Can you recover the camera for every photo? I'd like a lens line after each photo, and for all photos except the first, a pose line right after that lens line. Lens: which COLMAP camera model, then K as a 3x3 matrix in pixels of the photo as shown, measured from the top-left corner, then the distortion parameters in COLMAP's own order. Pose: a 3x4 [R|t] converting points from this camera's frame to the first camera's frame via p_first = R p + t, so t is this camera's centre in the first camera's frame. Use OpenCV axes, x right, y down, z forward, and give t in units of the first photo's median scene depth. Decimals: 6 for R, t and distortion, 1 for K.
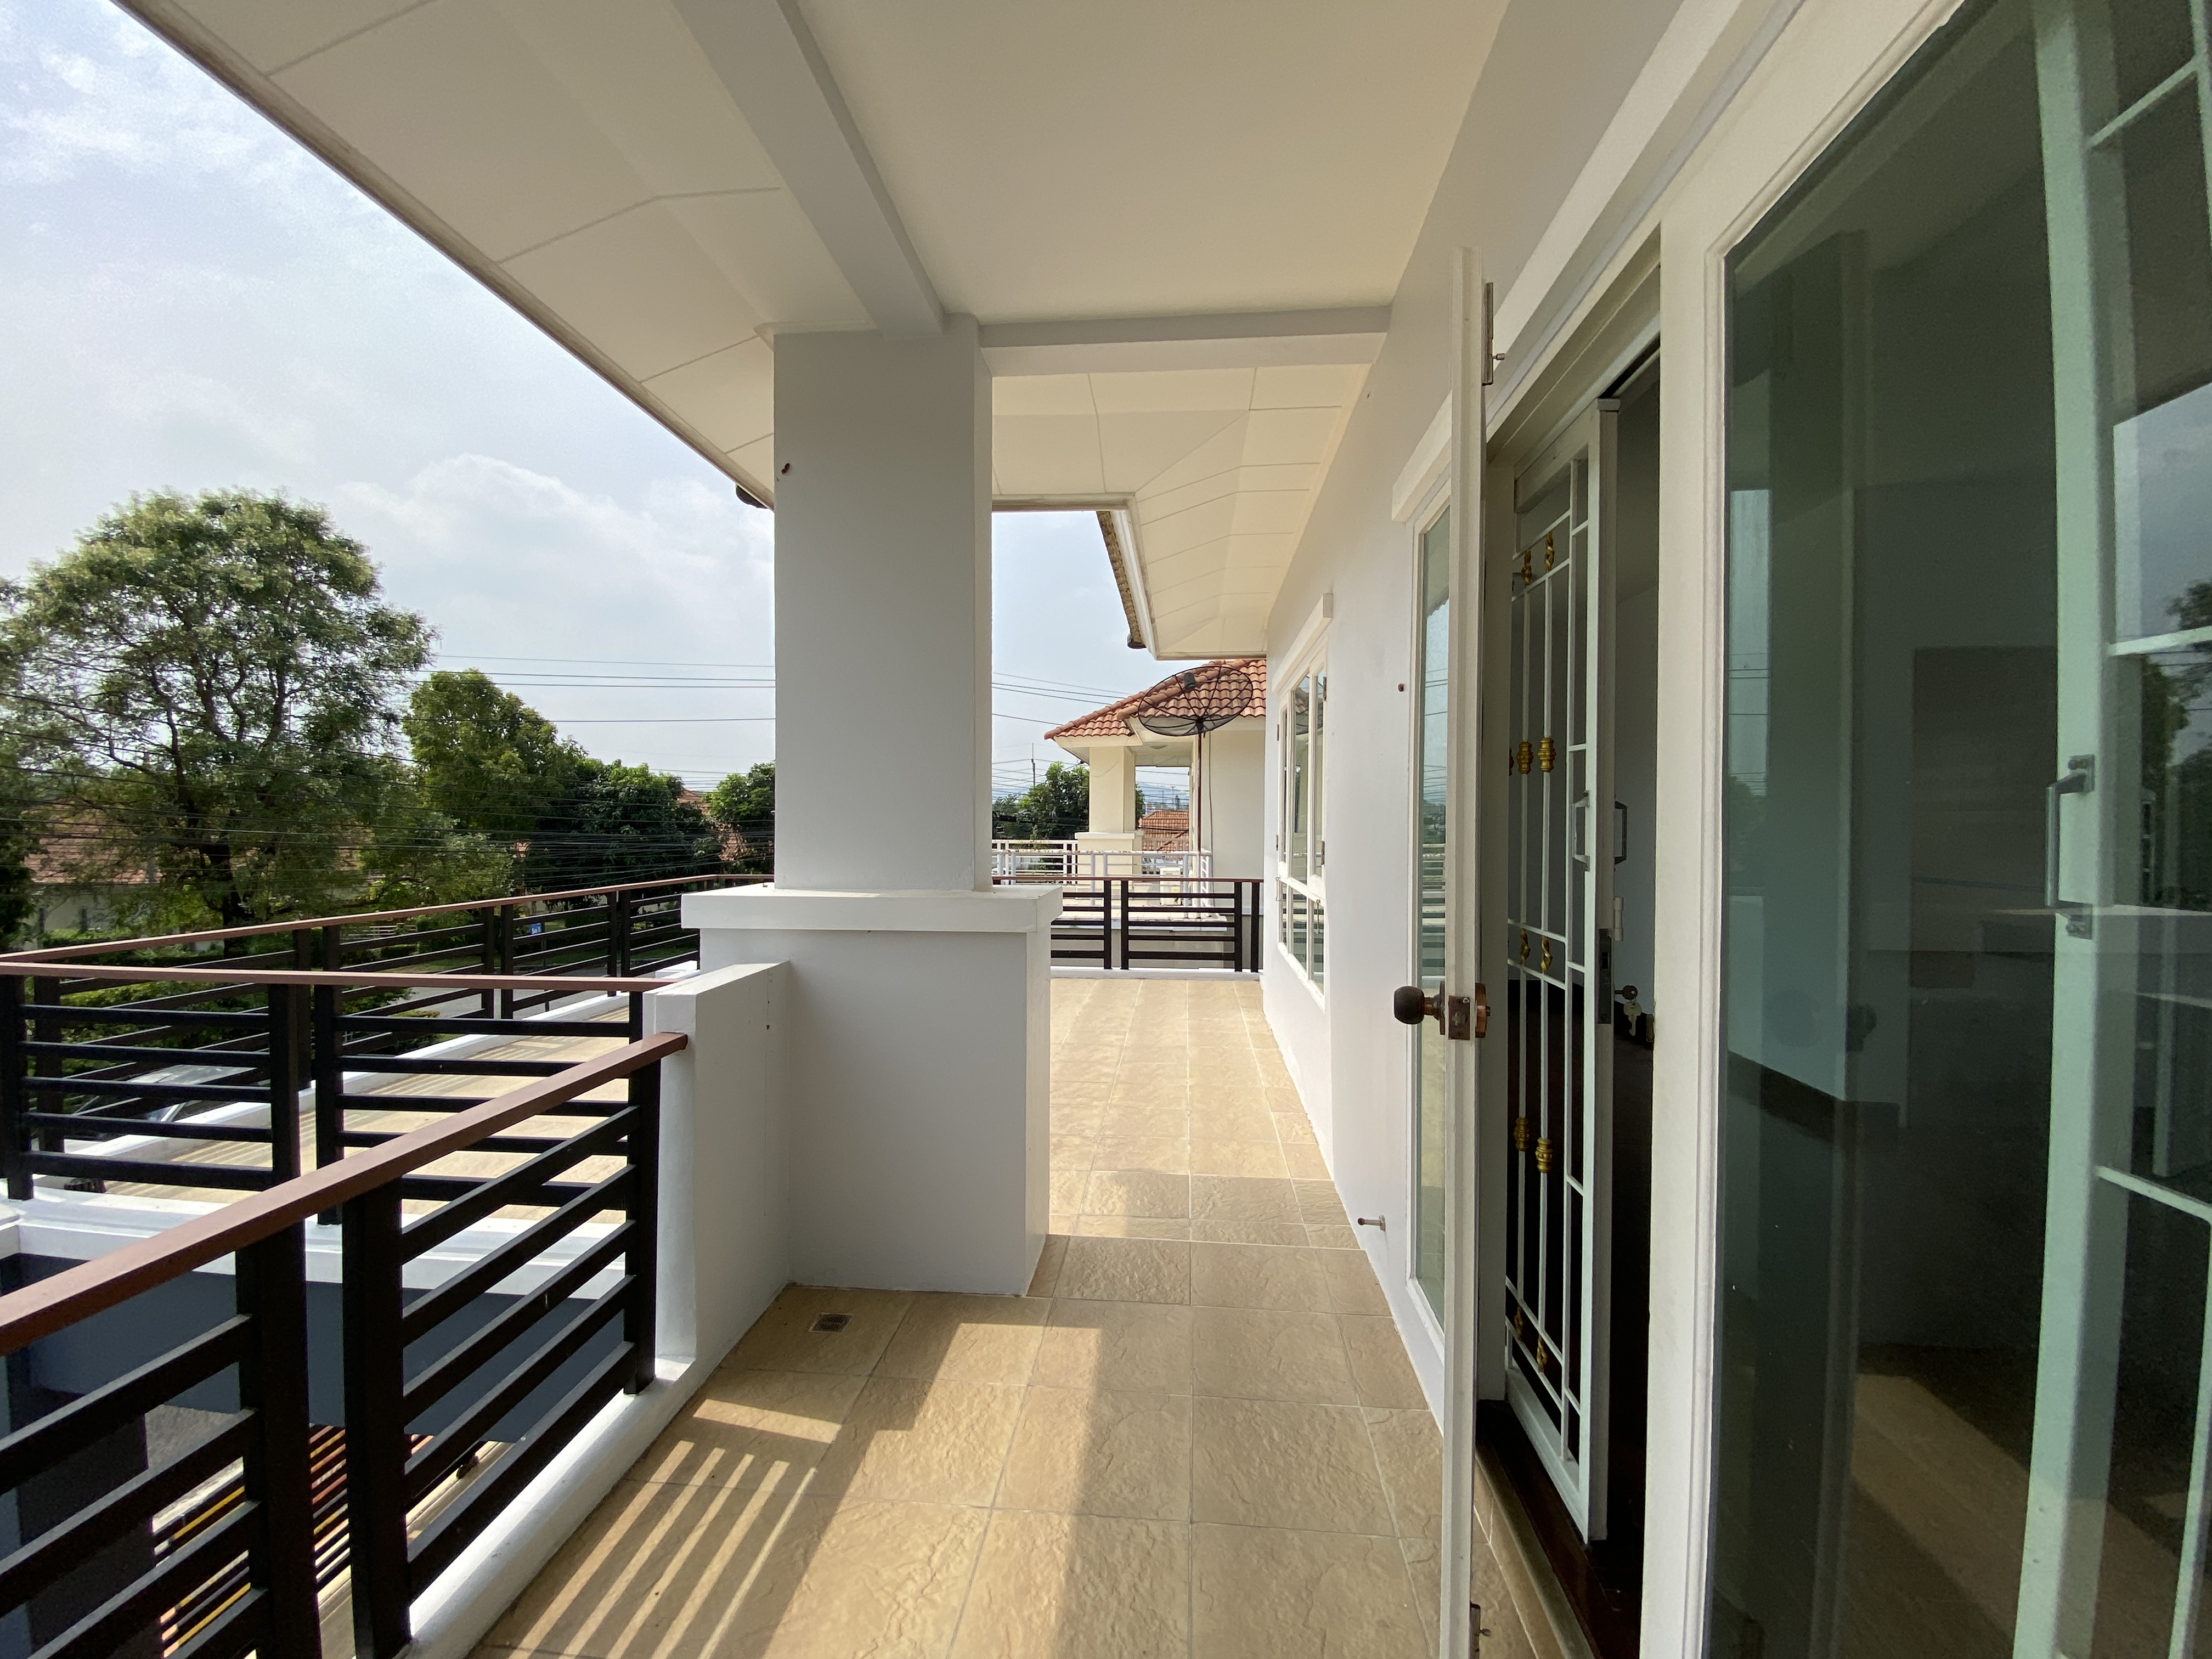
lens RADIAL K [[902.9, 0, 1106.0], [0, 902.9, 829.5], [0, 0, 1]] dist [0.019159, -0.020384]
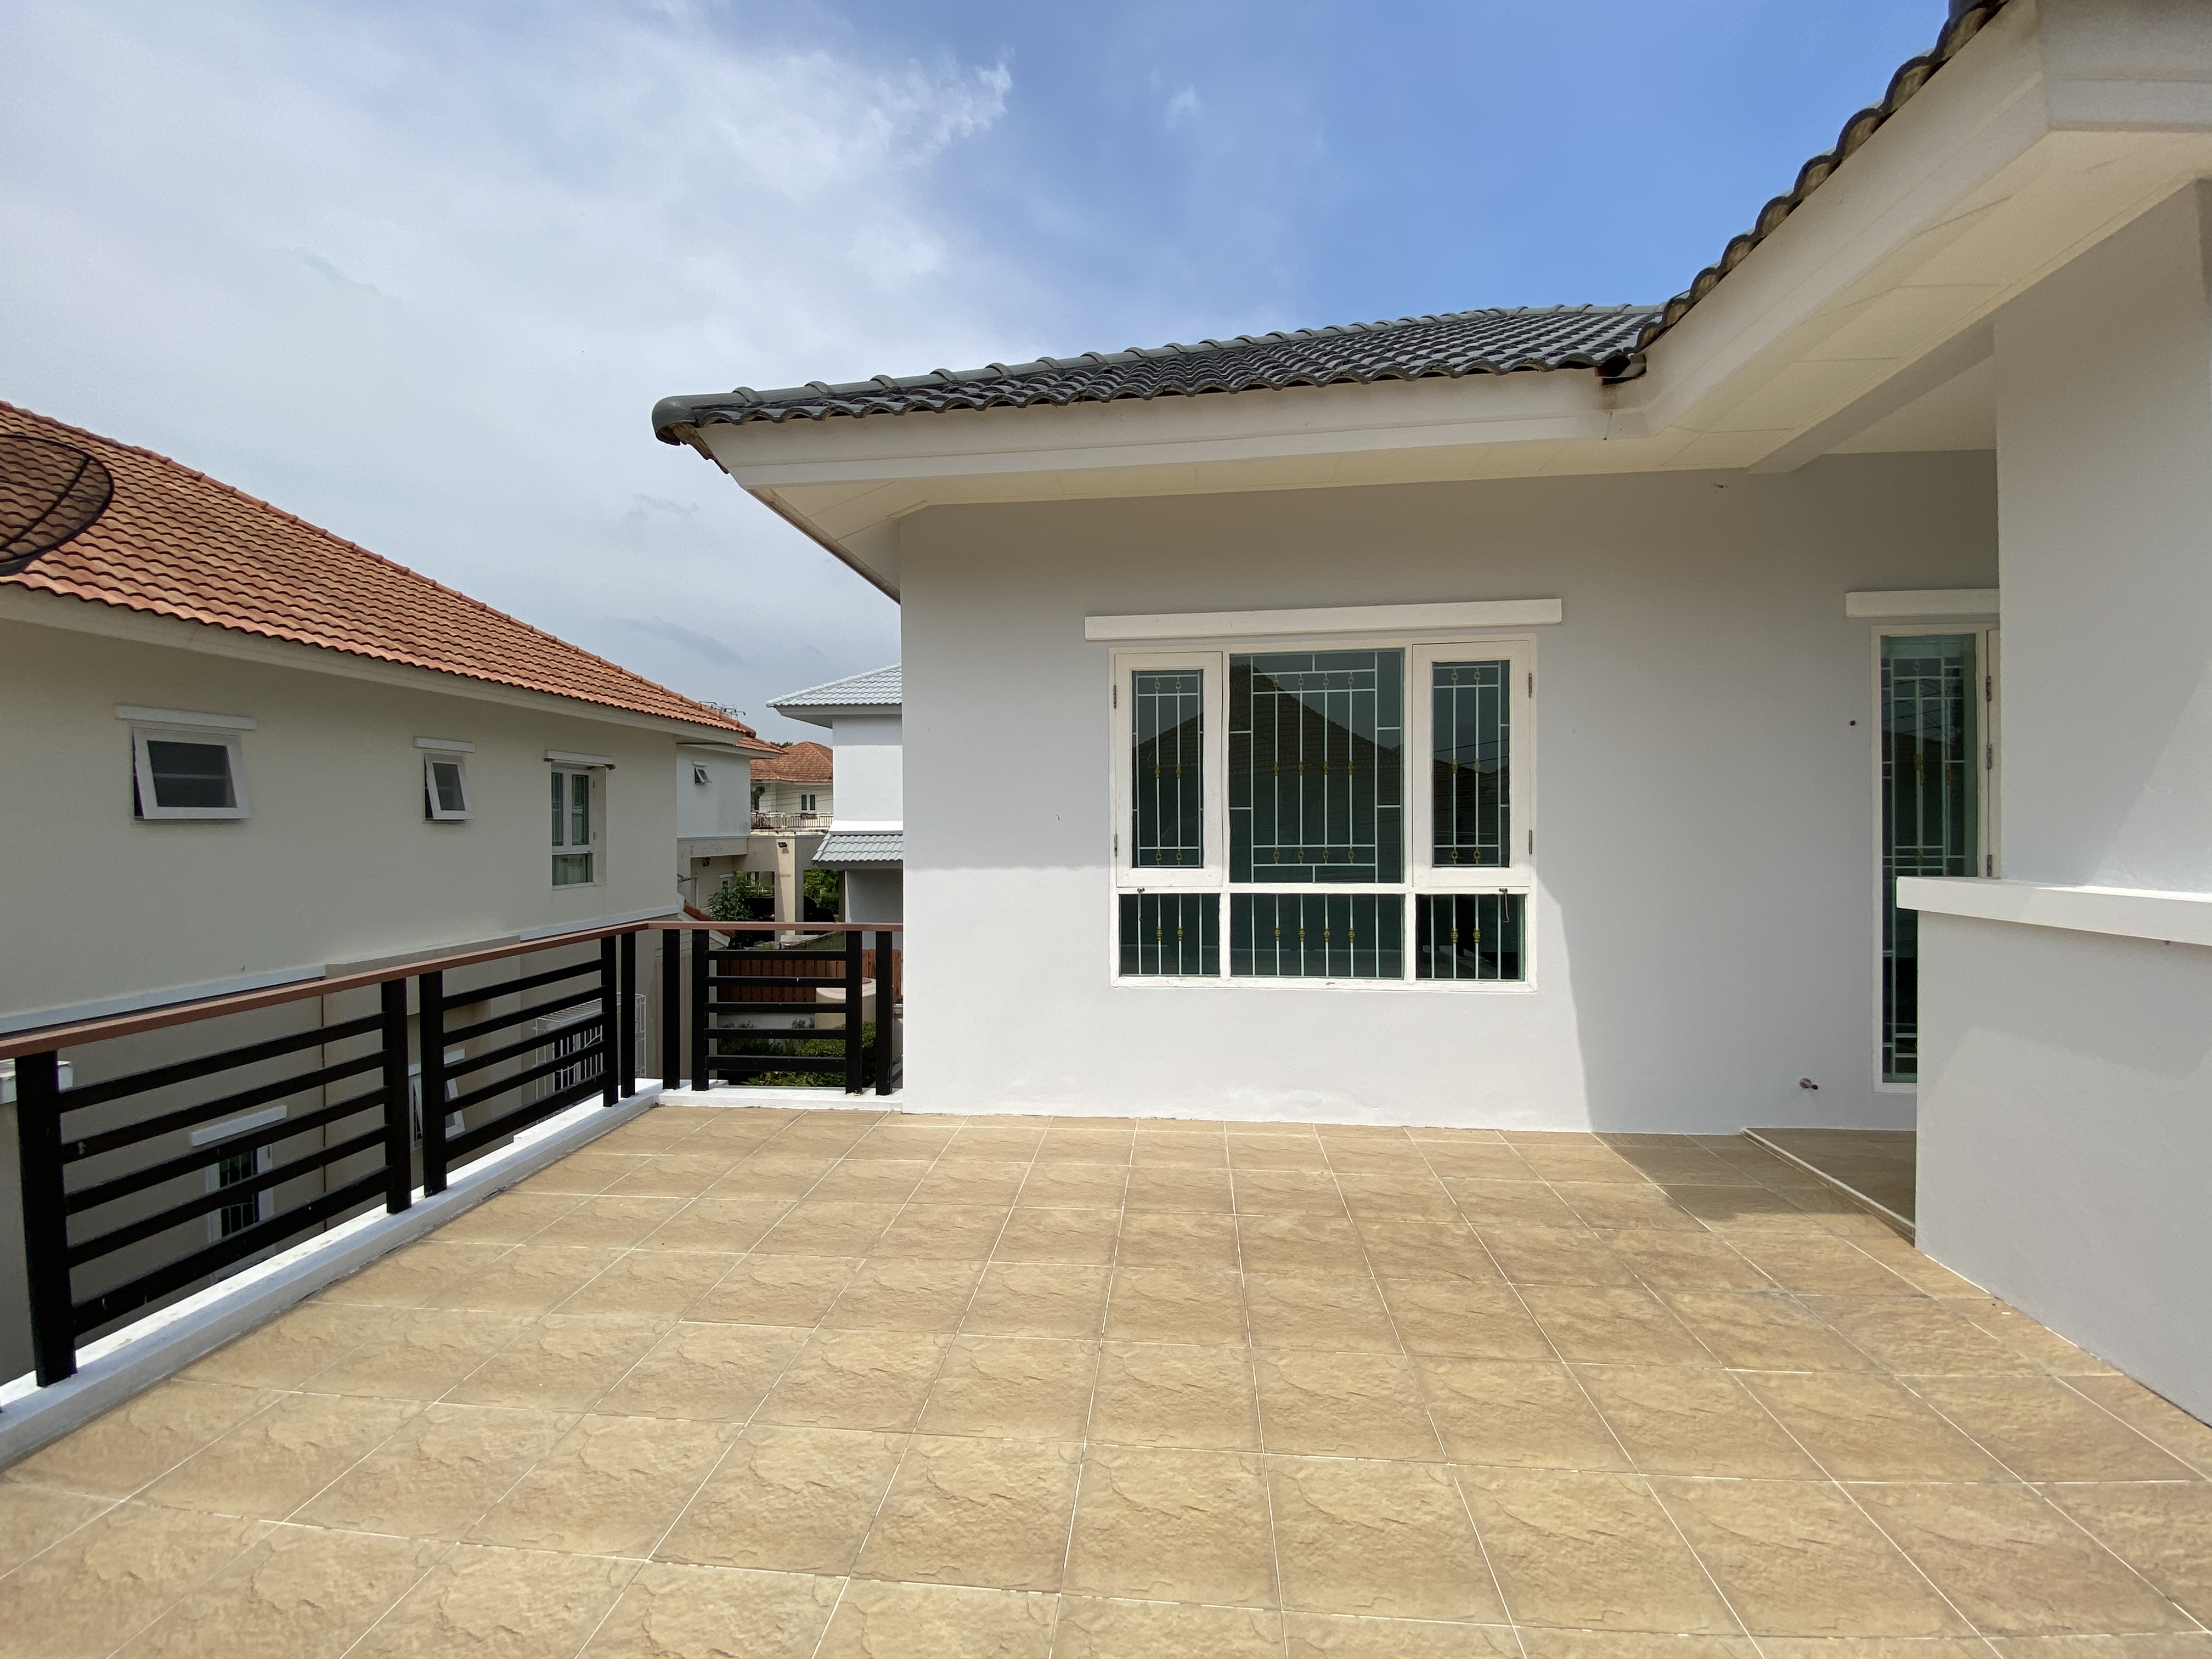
lens RADIAL K [[902.9, 0, 1106.0], [0, 902.9, 829.5], [0, 0, 1]] dist [0.019159, -0.020384]
pose [[0.001400, -0.016089, 0.999870, -0.659890], [0.019878, 0.999673, 0.016058, -0.013673], [-0.999801, 0.019853, 0.001720, 1.209860]]
